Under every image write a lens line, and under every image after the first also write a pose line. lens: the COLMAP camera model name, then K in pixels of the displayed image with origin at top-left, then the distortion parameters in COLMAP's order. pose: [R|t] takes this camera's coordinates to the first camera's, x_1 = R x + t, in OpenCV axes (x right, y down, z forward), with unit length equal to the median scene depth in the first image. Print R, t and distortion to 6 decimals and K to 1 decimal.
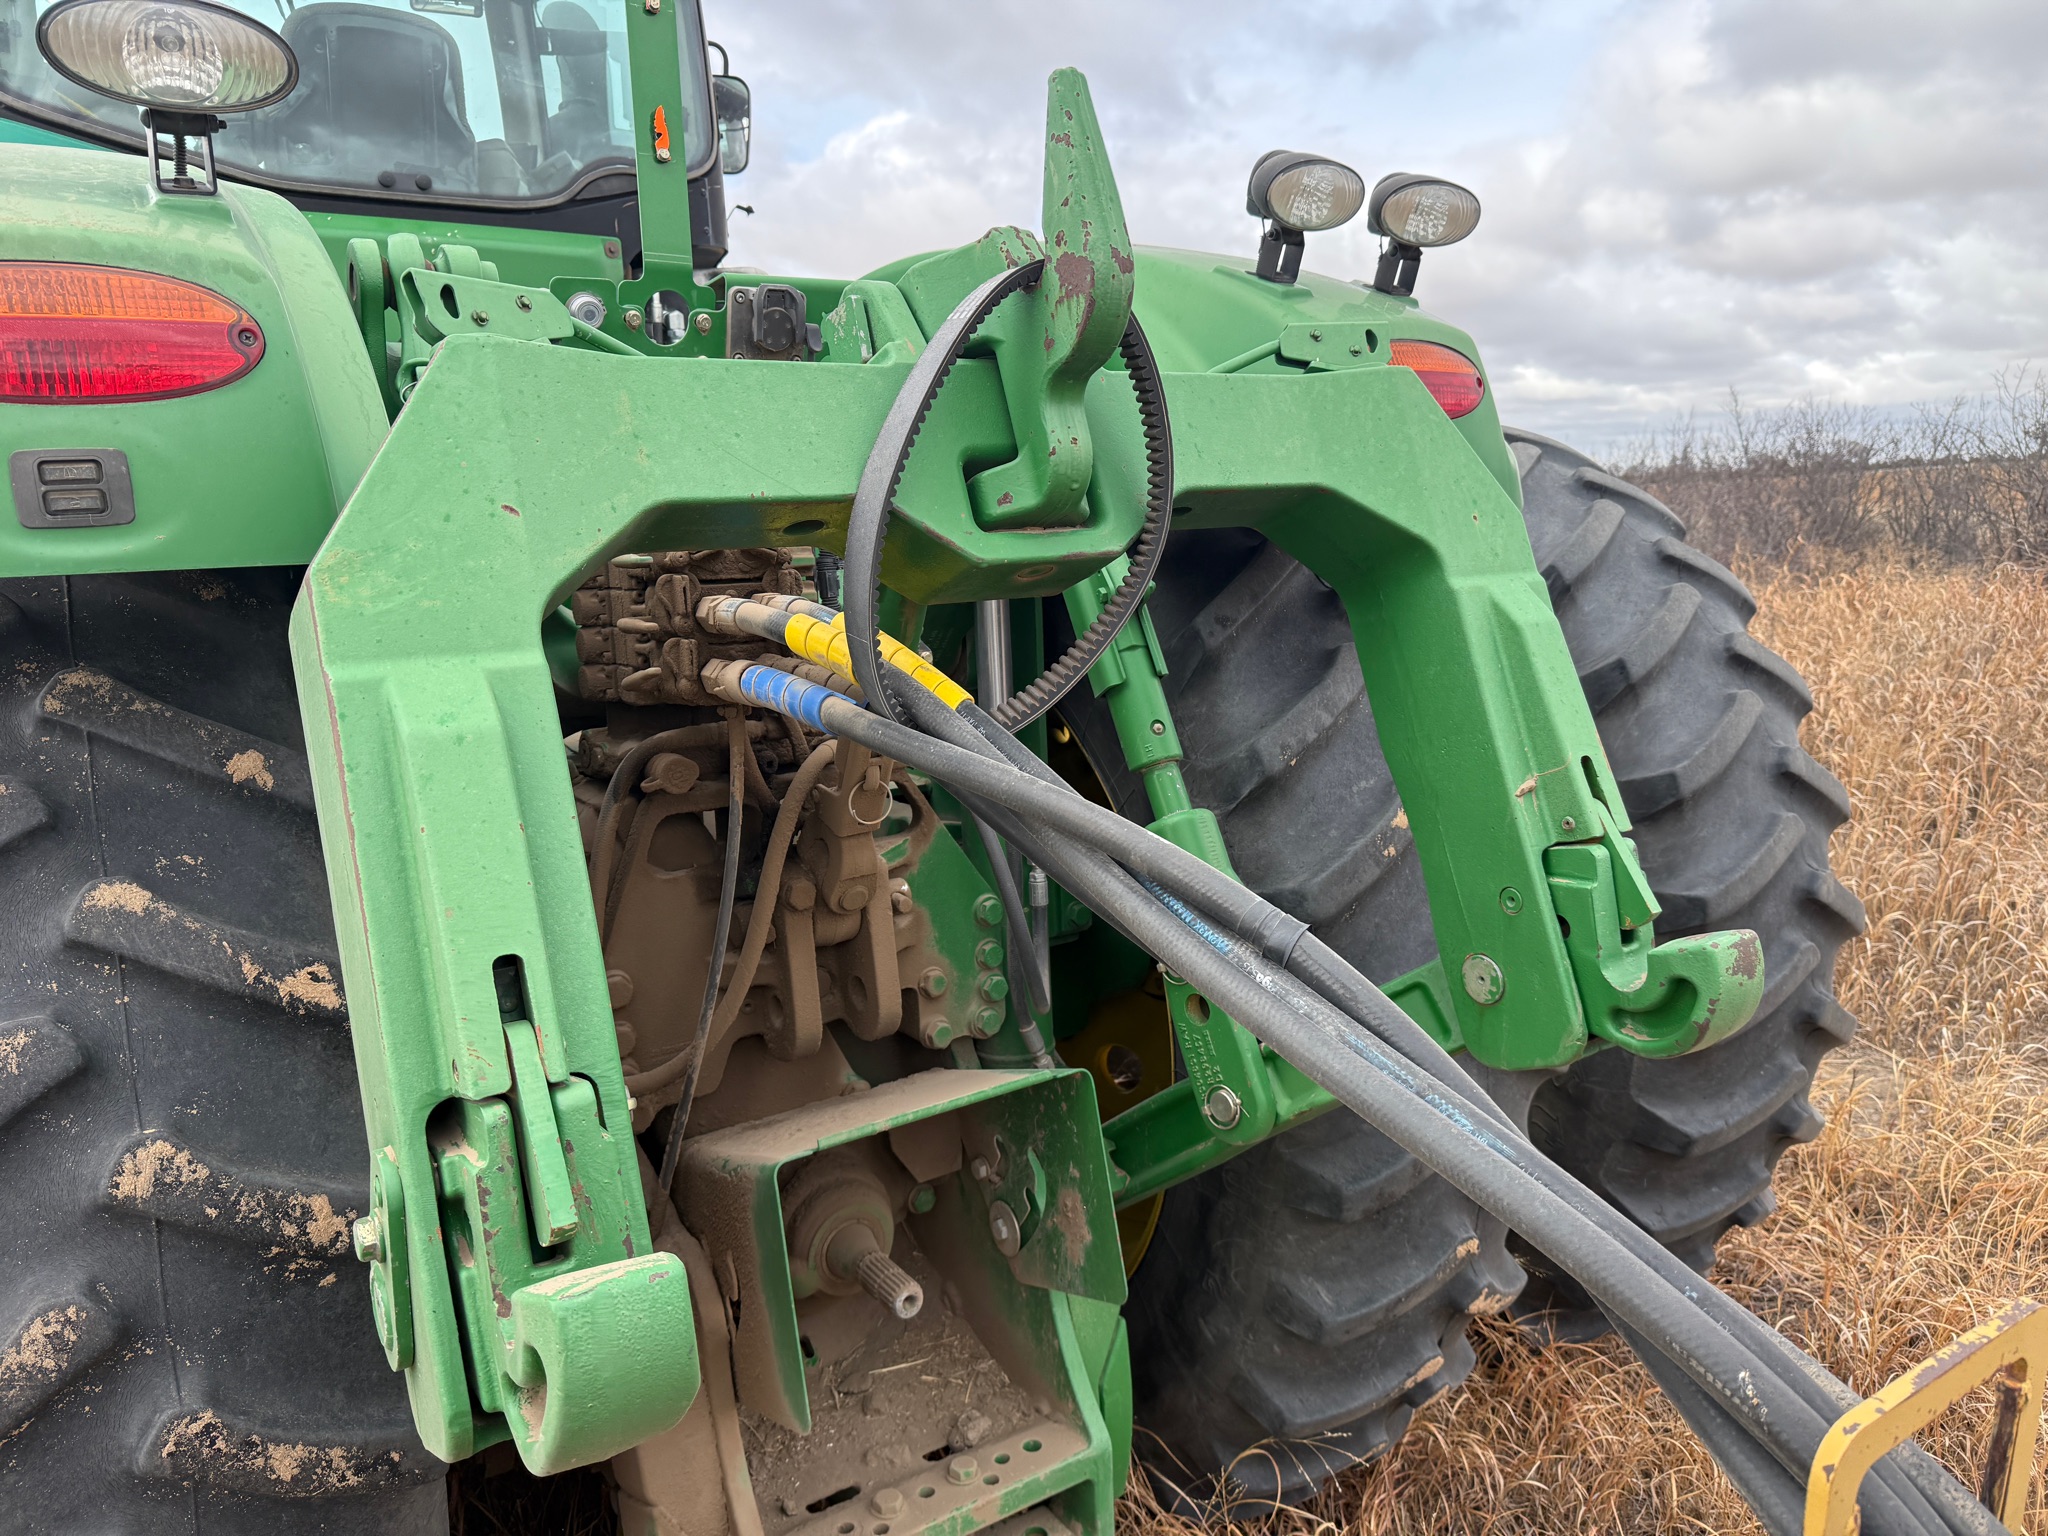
lens RADIAL K [[1444.8, 0, 989.3], [0, 1444.8, 728.0], [0, 0, 1]] dist [0.150833, -0.300940]
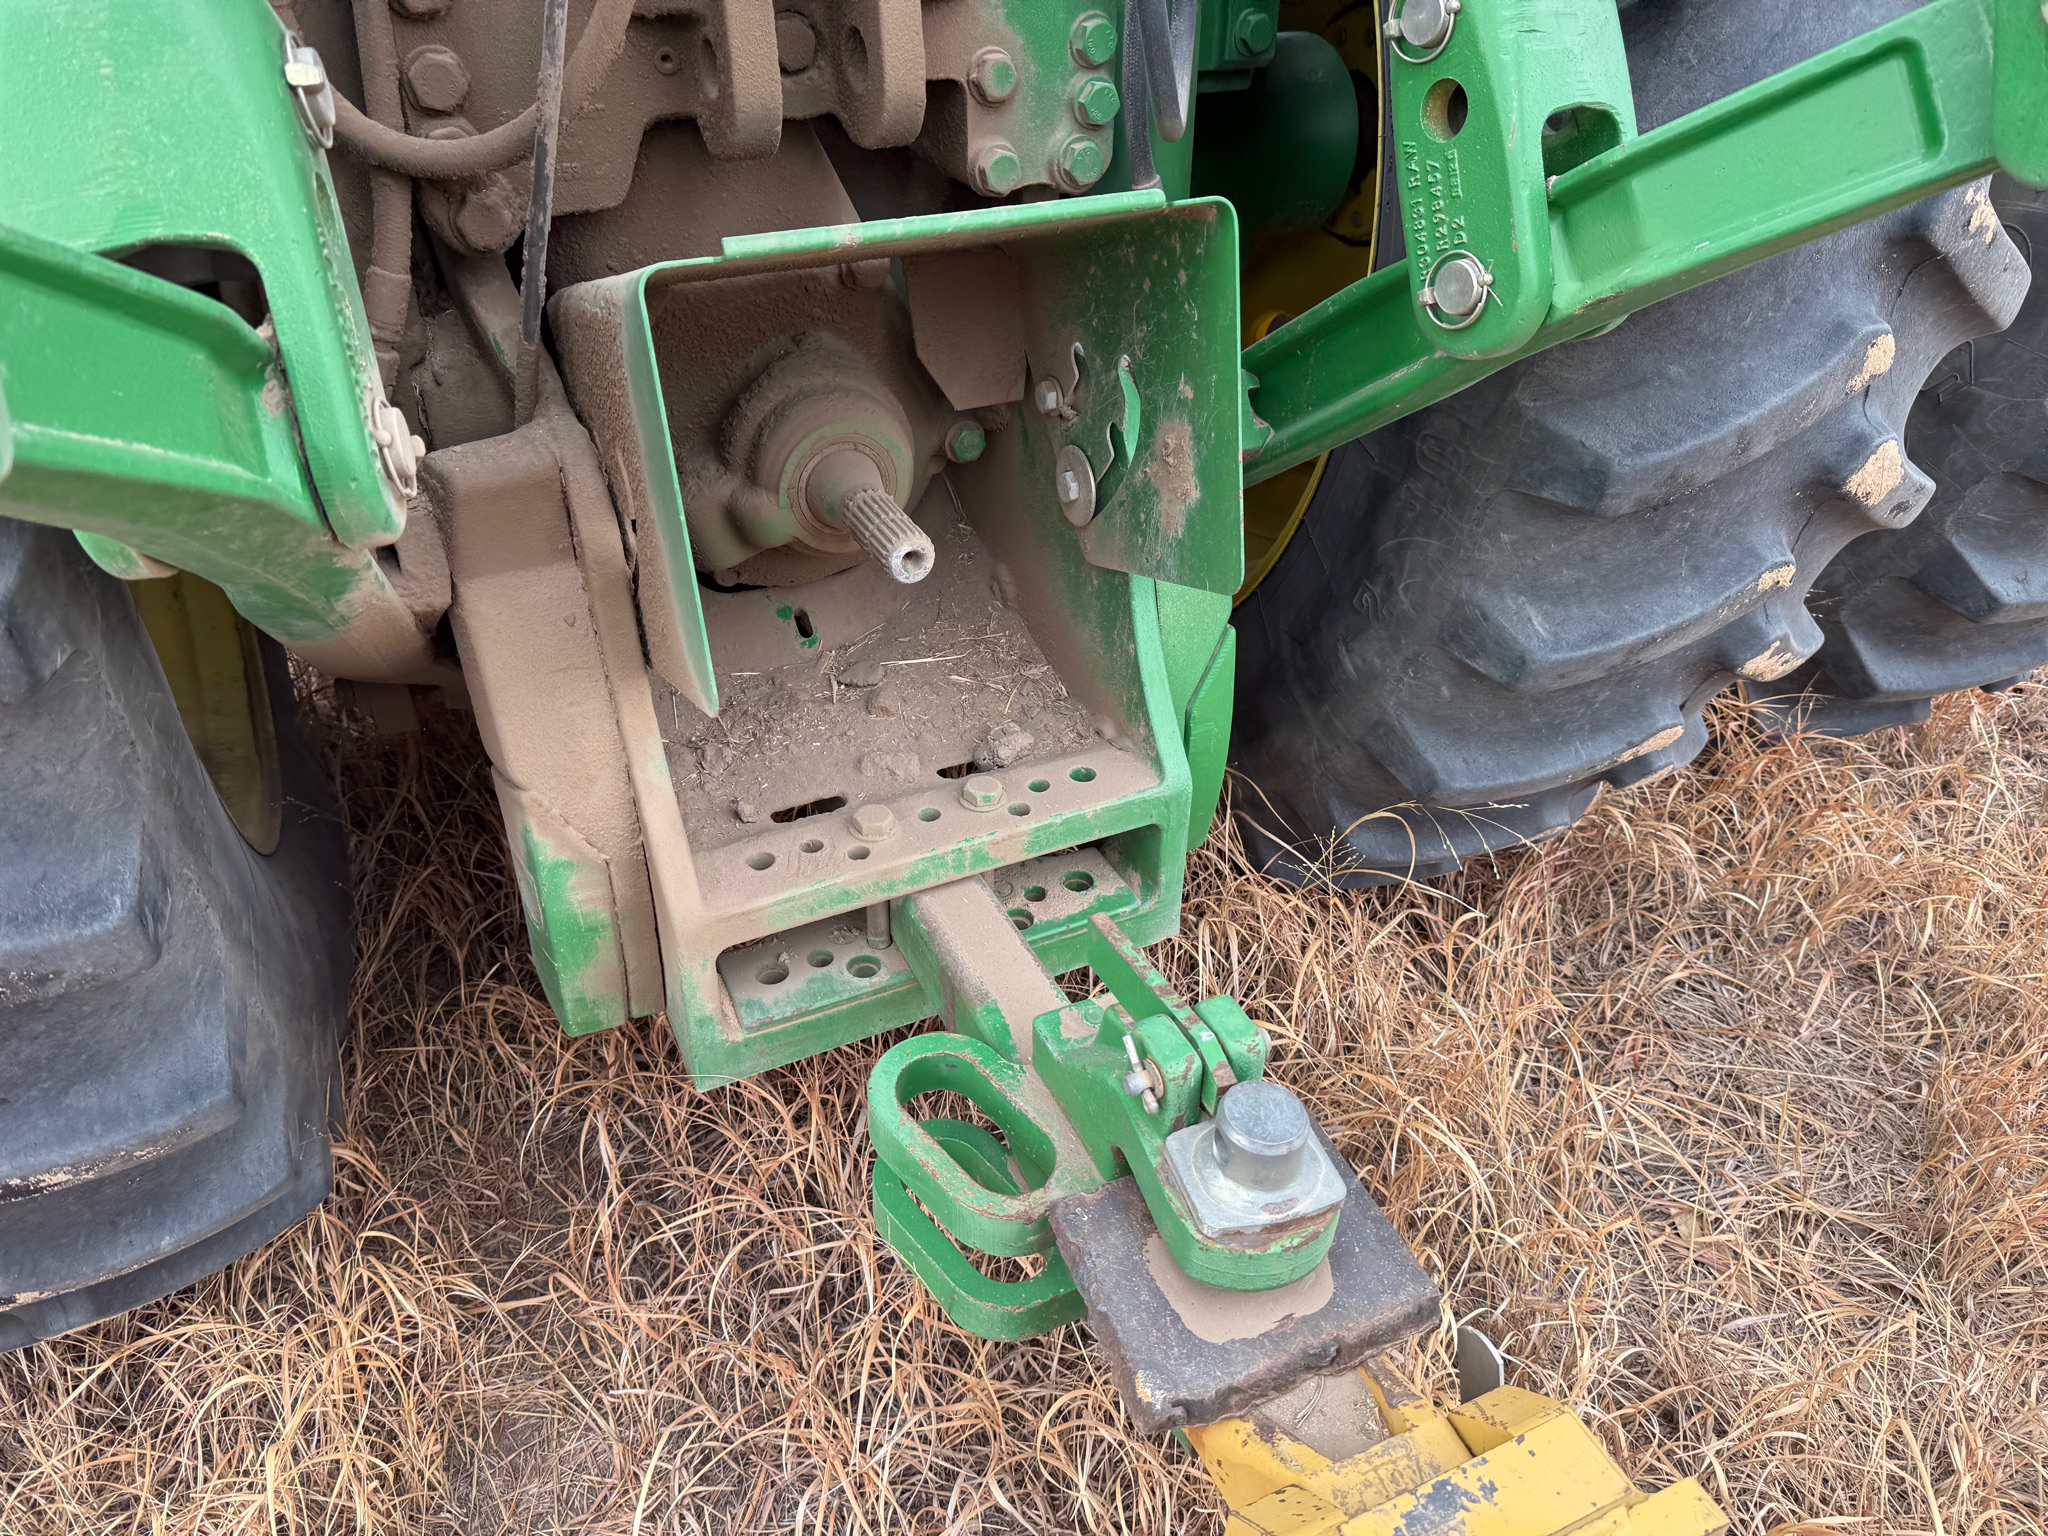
lens RADIAL K [[1447.4, 0, 1020.4], [0, 1447.4, 759.9], [0, 0, 1]] dist [0.031914, -0.061831]
pose [[0.991892, 0.110861, -0.062132, 0.041336], [-0.073551, 0.899478, 0.430731, 0.173155], [0.103638, -0.422668, 0.900339, 0.351032]]
